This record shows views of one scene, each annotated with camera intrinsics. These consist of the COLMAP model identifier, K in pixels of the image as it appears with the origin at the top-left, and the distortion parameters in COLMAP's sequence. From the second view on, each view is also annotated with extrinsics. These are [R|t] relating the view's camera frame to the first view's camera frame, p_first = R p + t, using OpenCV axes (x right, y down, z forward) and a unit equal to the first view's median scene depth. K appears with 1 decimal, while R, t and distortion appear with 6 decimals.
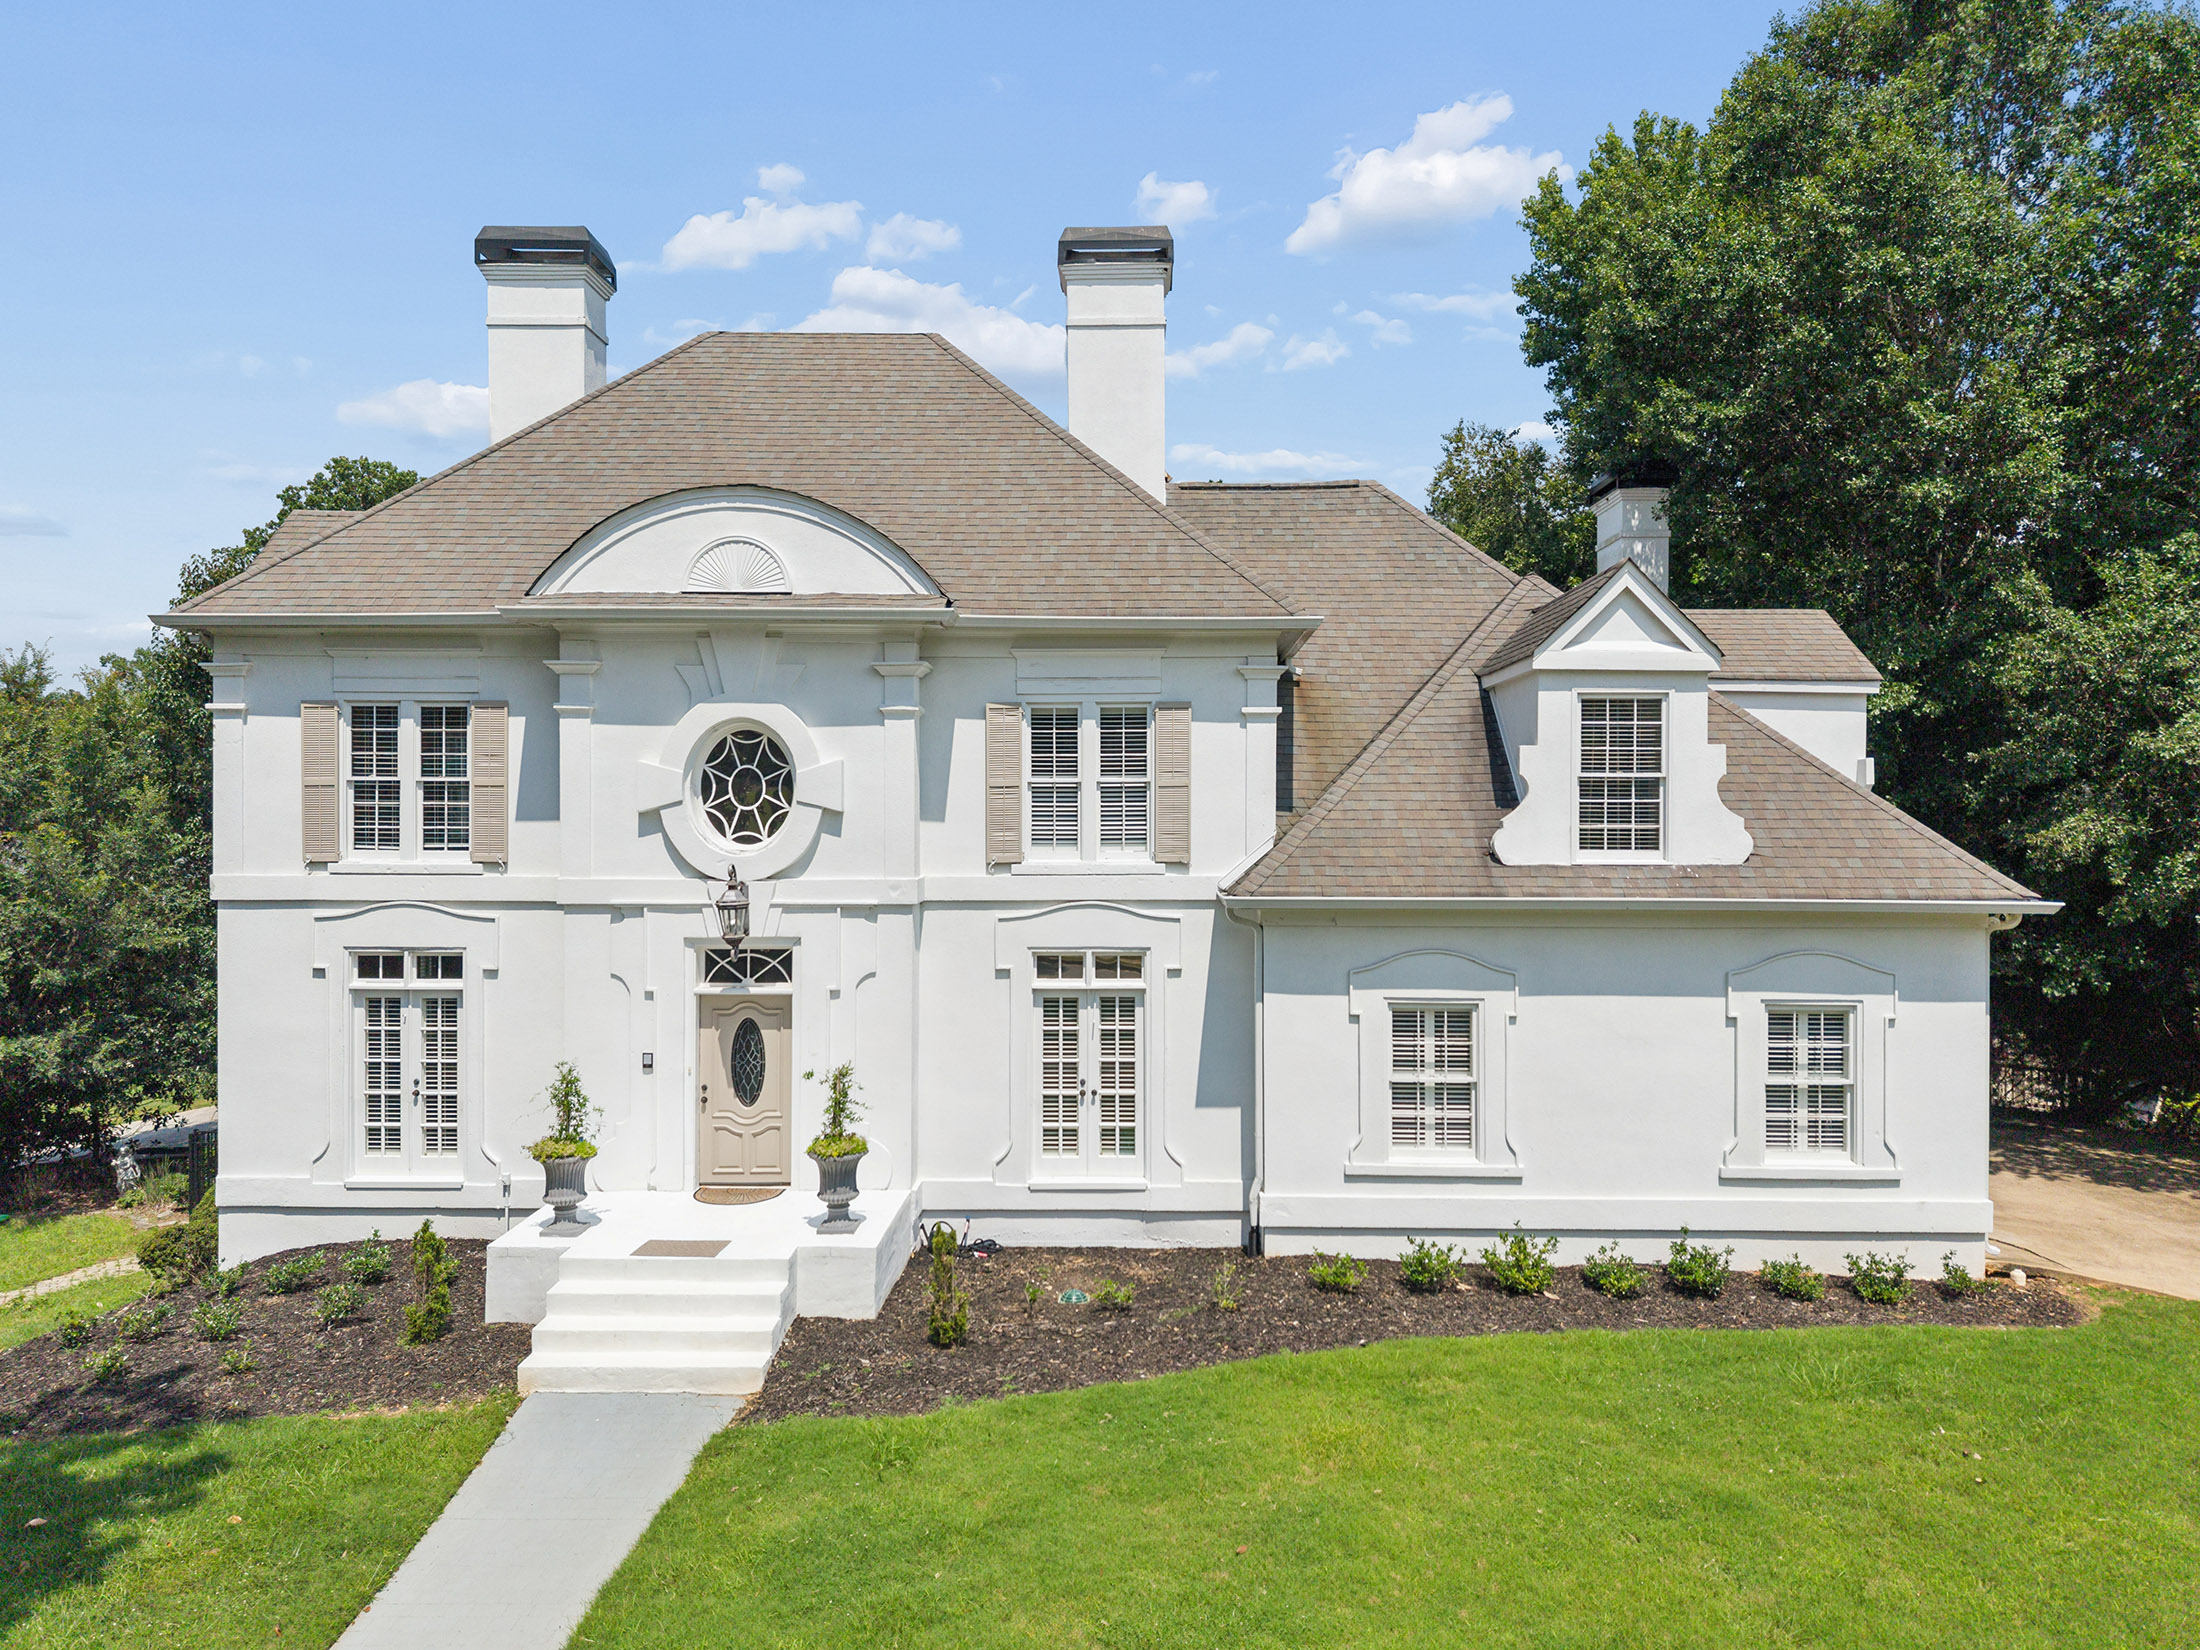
lens RADIAL K [[1501.6, 0, 1102.8], [0, 1501.6, 831.3], [0, 0, 1]] dist [0.020881, -0.017630]
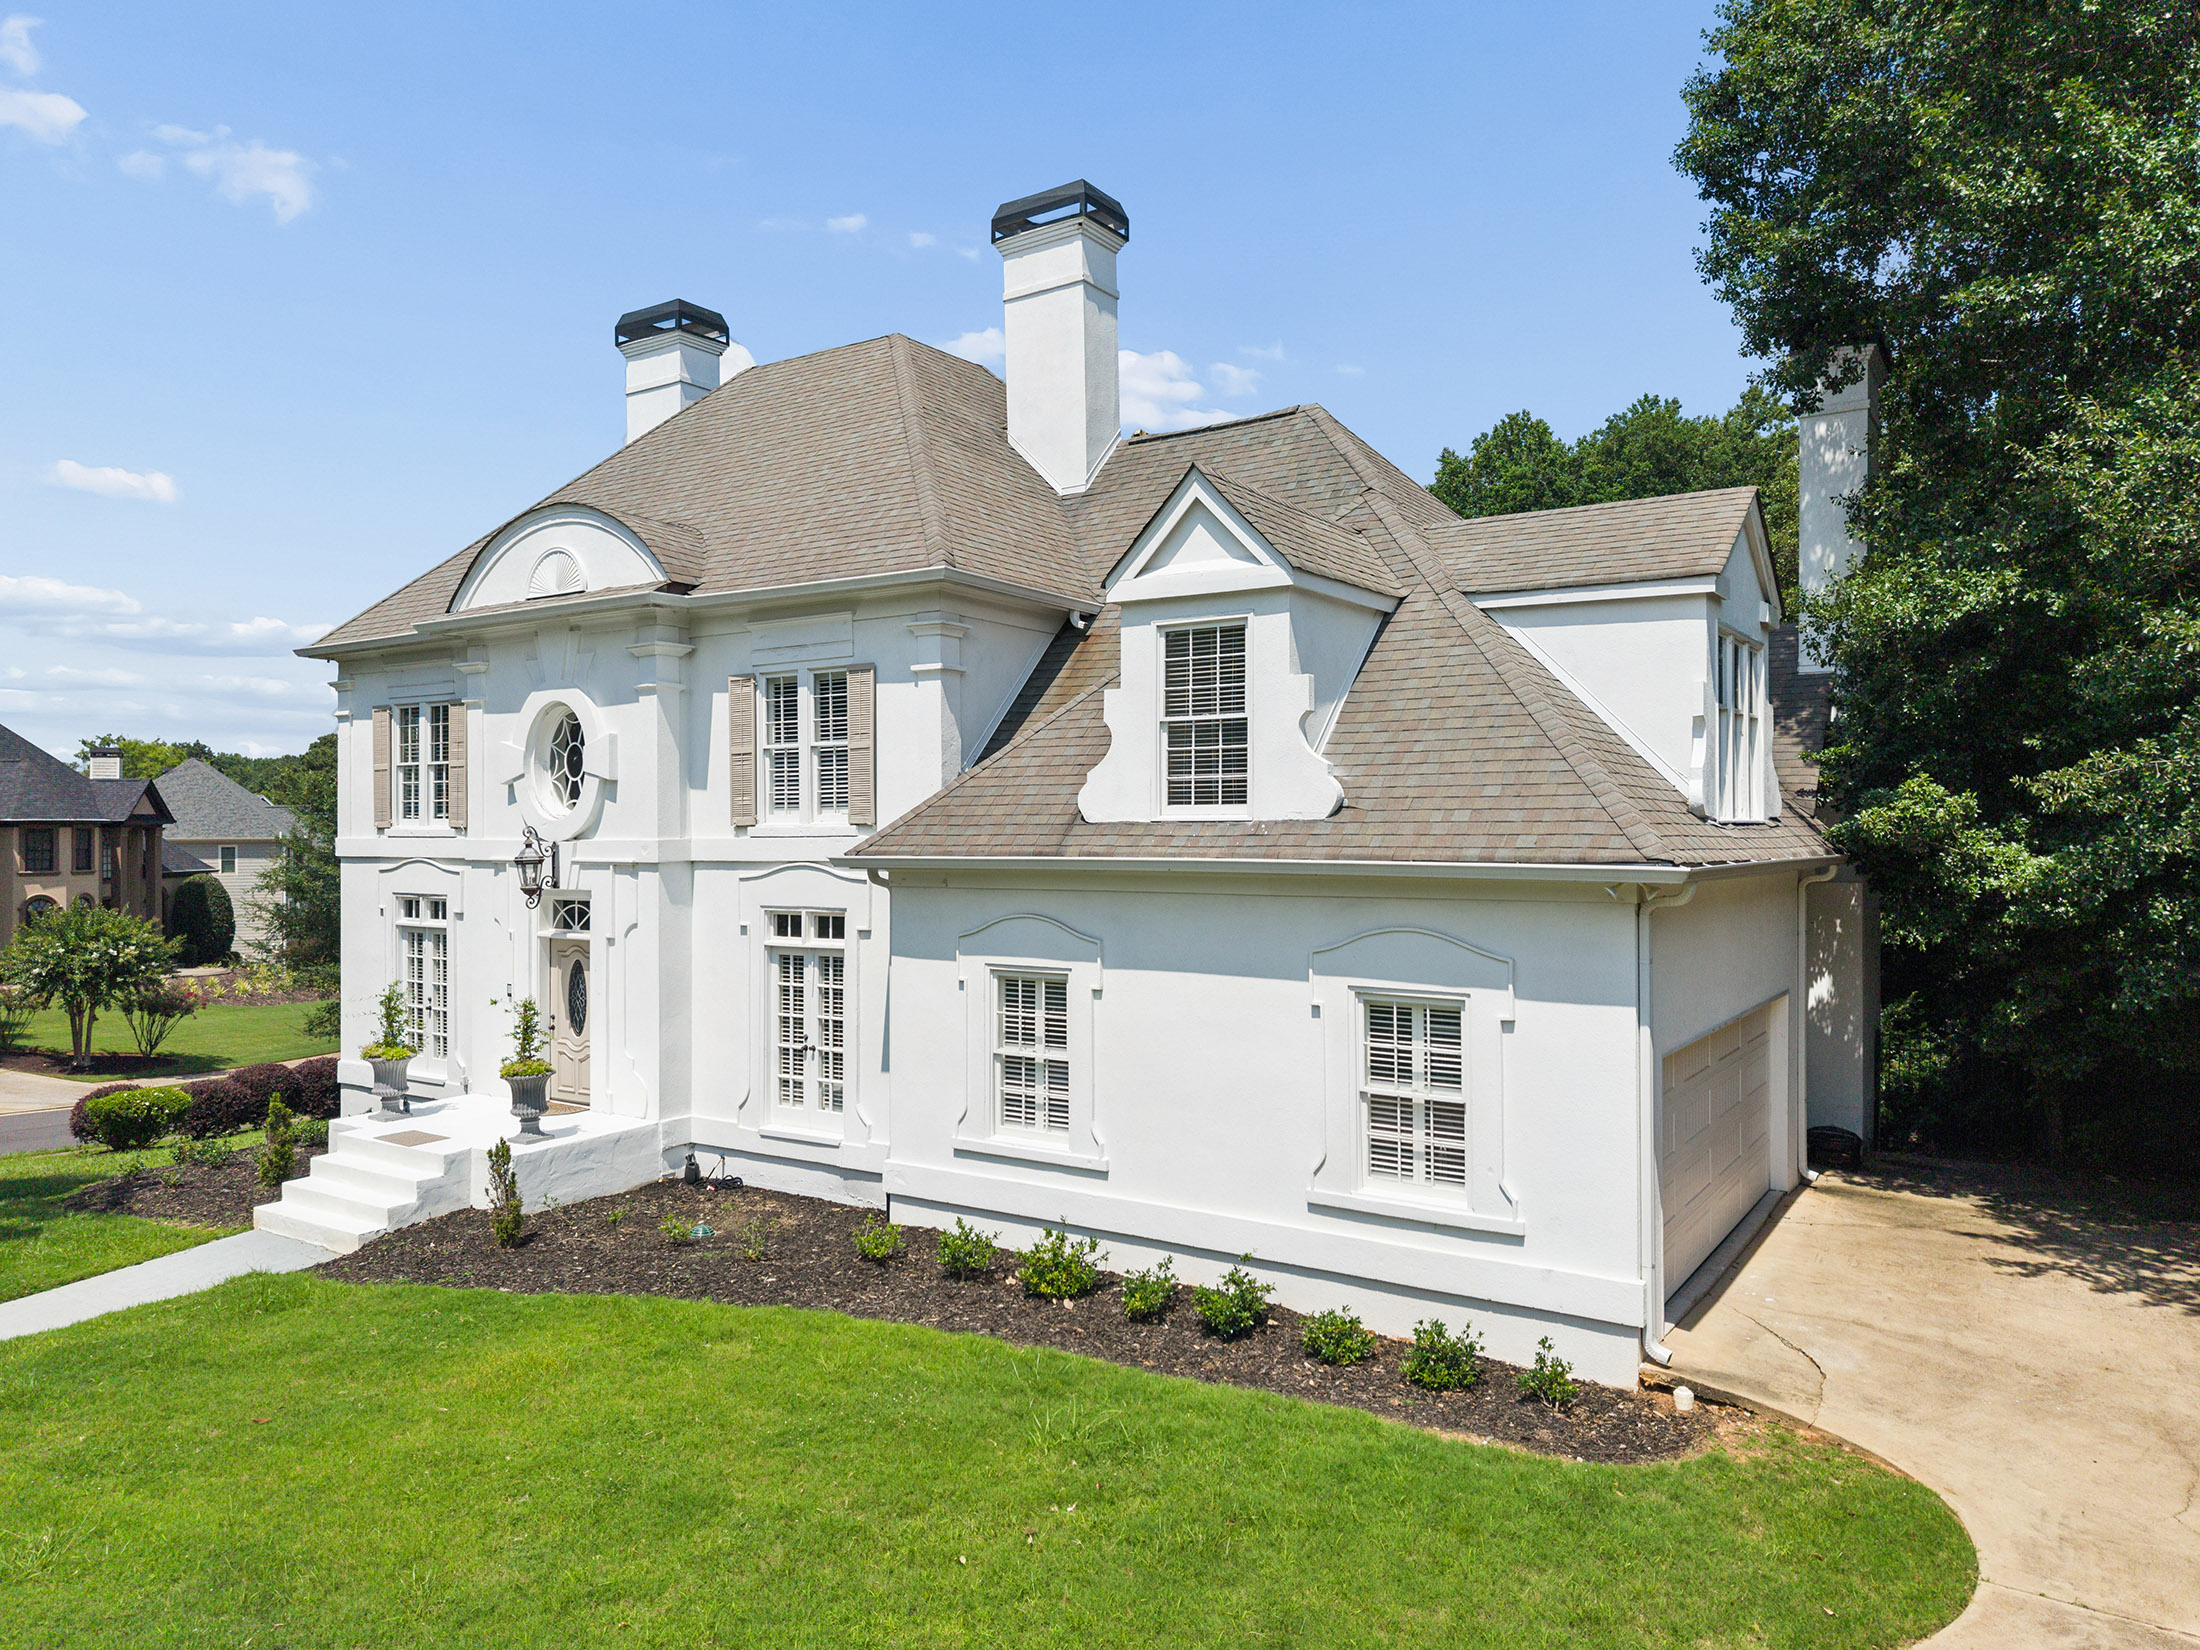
lens RADIAL K [[1501.6, 0, 1094.2], [0, 1501.6, 819.3], [0, 0, 1]] dist [0.020881, -0.017630]
pose [[0.838575, -0.007903, -0.544729, 0.735268], [0.002187, 0.999936, -0.011142, 0.029432], [0.544782, 0.008152, 0.838538, 0.242107]]
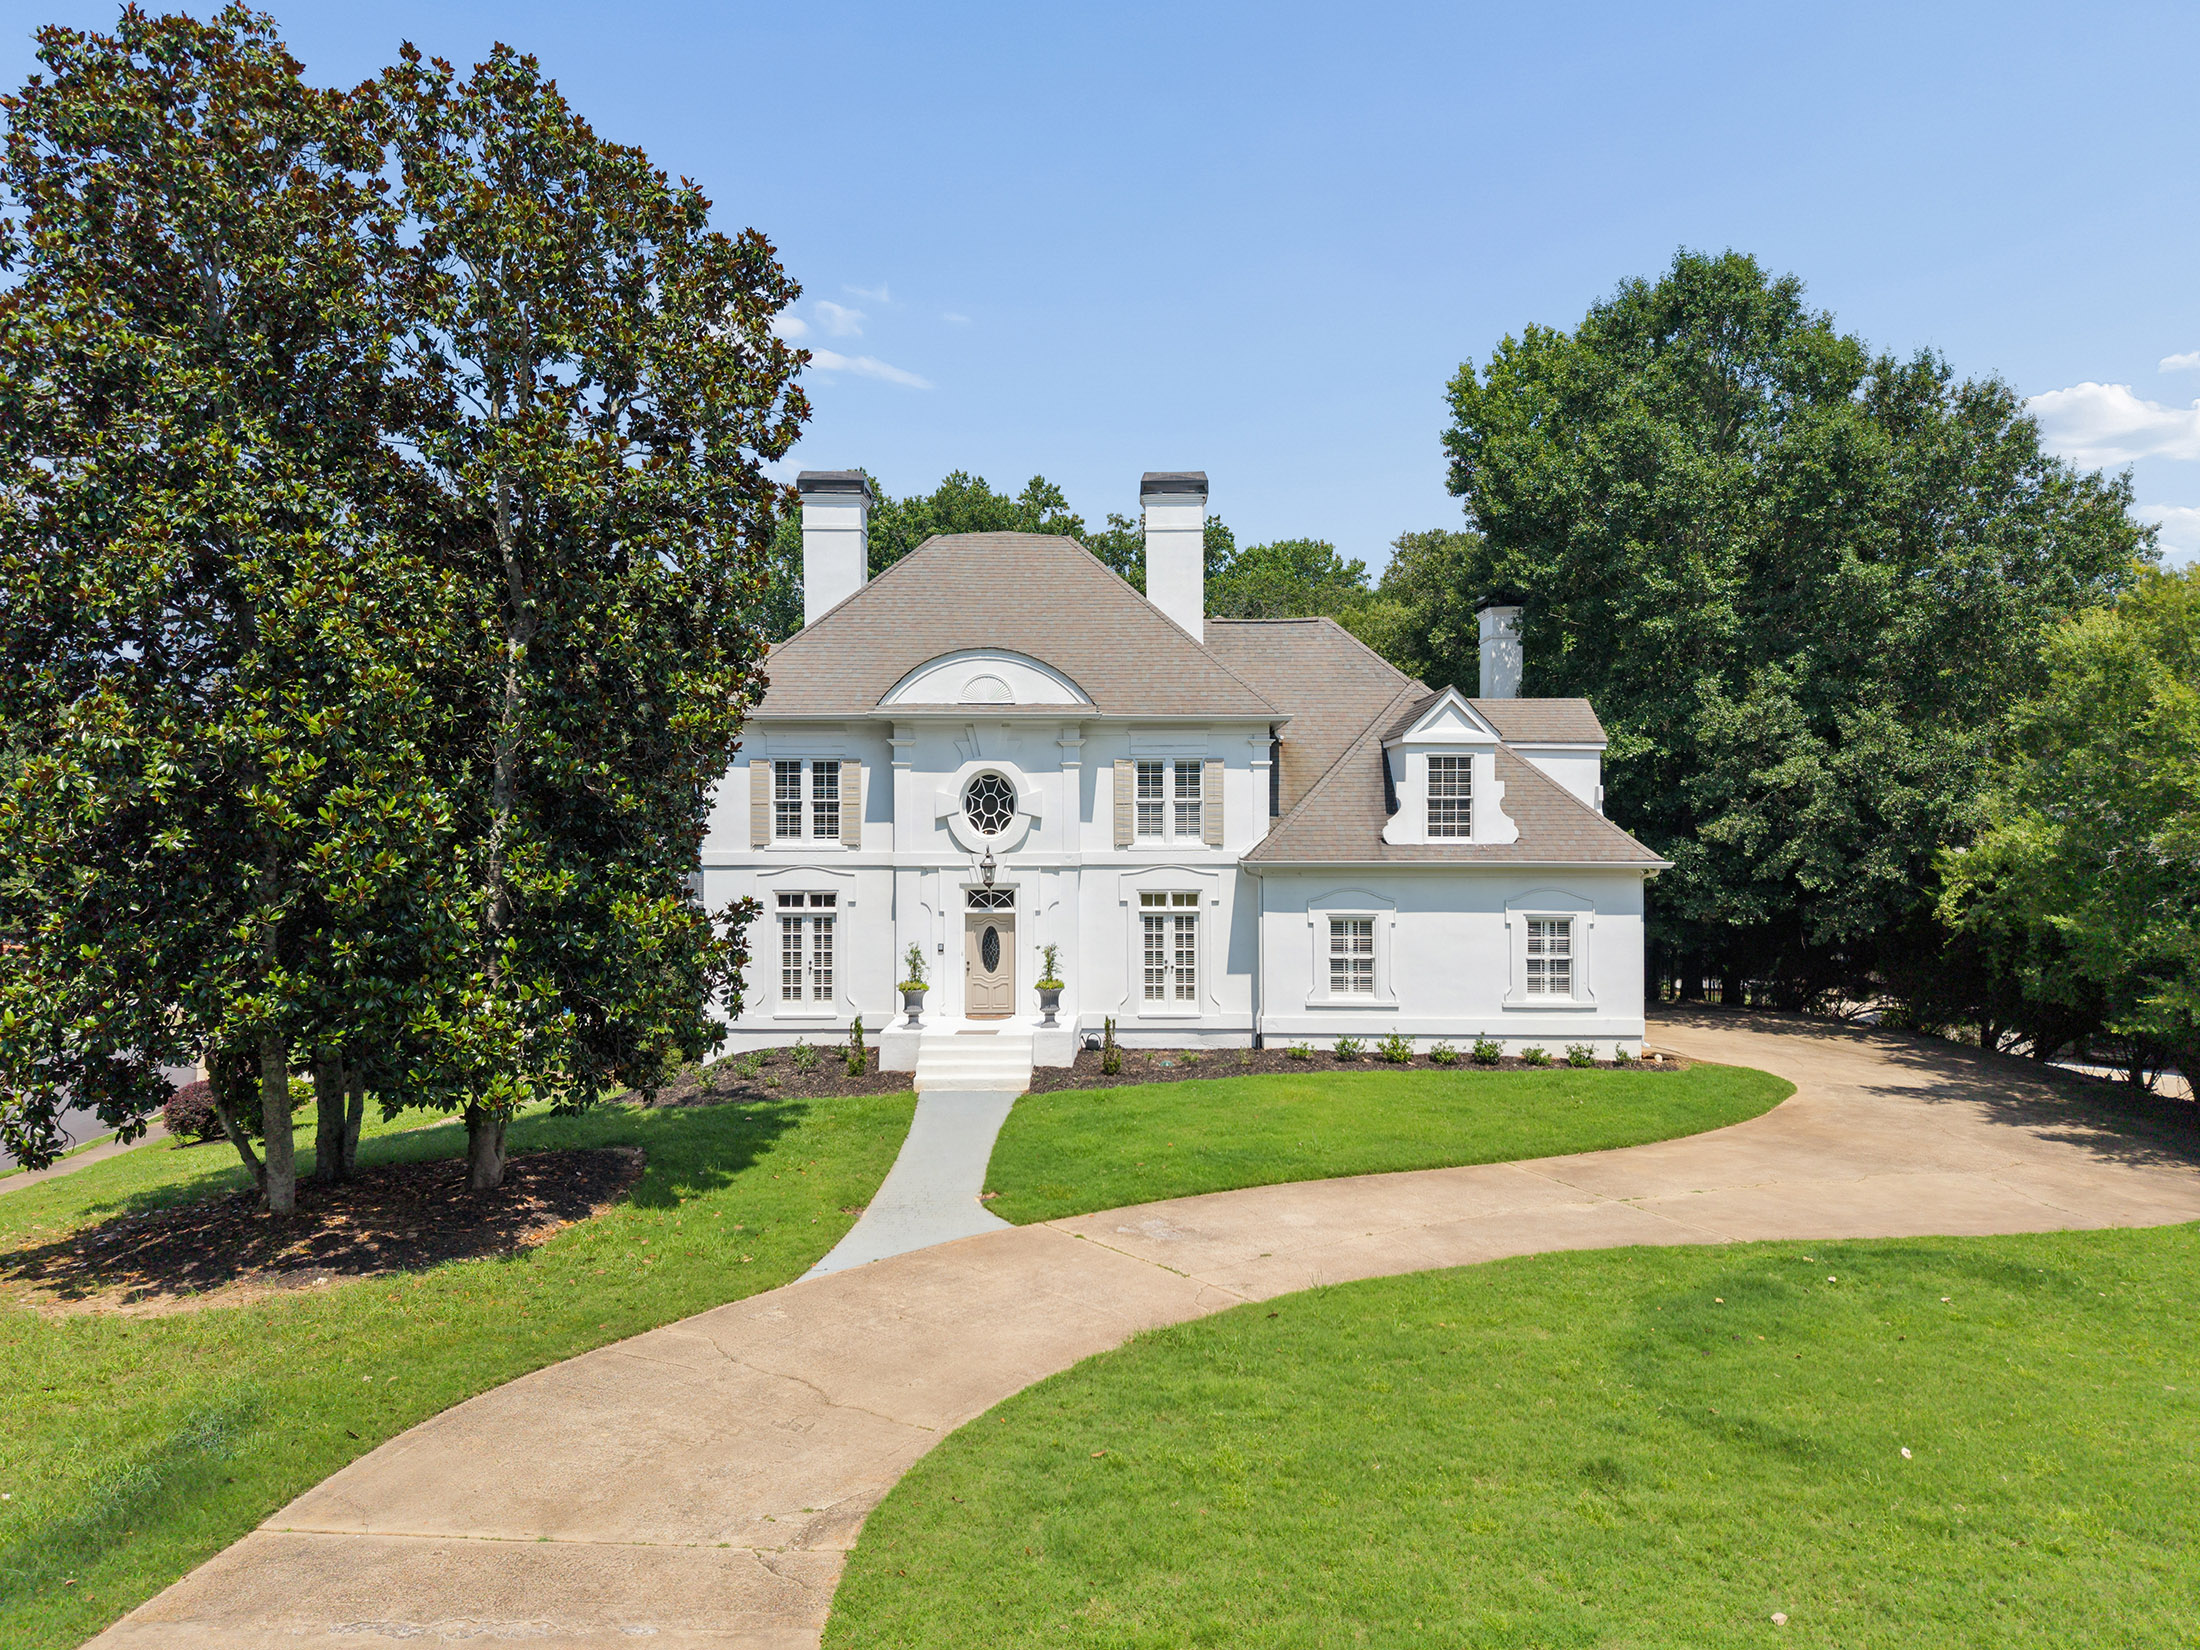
lens RADIAL K [[1501.6, 0, 1078.6], [0, 1501.6, 815.3], [0, 0, 1]] dist [0.020881, -0.017630]
pose [[0.999829, -0.002937, -0.018235, -0.089569], [0.002740, 0.999938, -0.010790, 0.004842], [0.018266, 0.010738, 0.999775, -0.891082]]
